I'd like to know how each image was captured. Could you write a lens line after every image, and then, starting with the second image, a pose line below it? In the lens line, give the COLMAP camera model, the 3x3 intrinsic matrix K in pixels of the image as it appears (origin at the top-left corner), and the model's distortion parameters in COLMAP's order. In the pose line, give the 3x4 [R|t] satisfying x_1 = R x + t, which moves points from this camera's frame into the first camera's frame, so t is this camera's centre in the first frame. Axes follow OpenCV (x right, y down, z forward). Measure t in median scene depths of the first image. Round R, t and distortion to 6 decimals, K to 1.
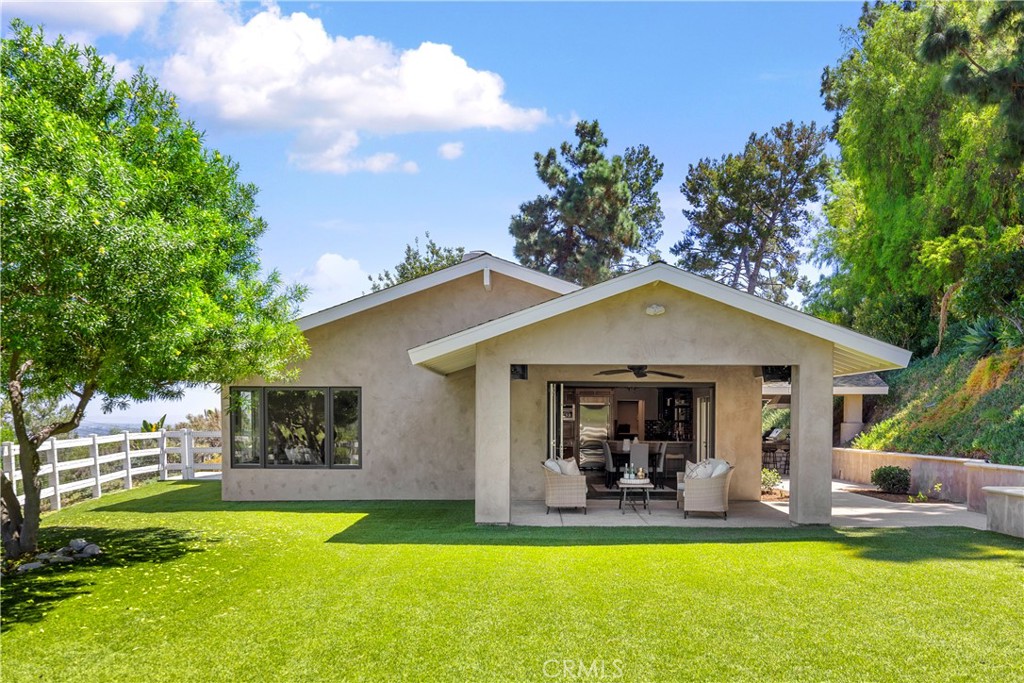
lens RADIAL K [[1035.6, 0, 515.1], [0, 1035.6, 471.3], [0, 0, 1]] dist [-0.011465, -0.000509]
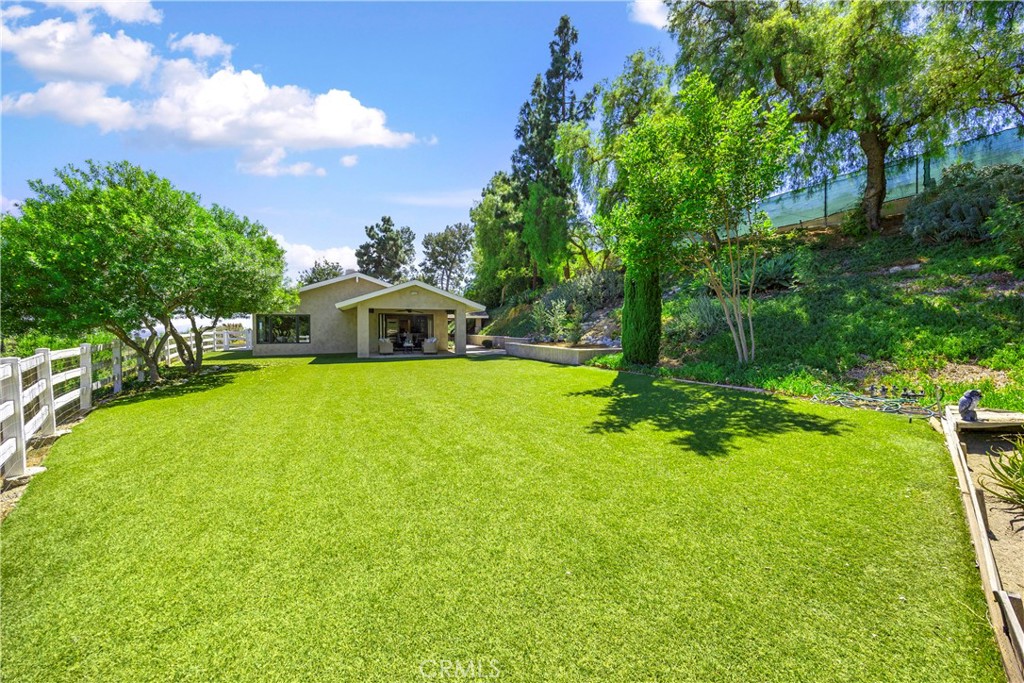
lens RADIAL K [[409.3, 0, 516.5], [0, 409.3, 332.7], [0, 0, 1]] dist [0.002008, 0.000282]
pose [[0.927985, -0.009467, 0.372497, -0.033287], [0.023992, 0.999121, -0.034375, 0.017156], [-0.371844, 0.040837, 0.927397, -0.220313]]
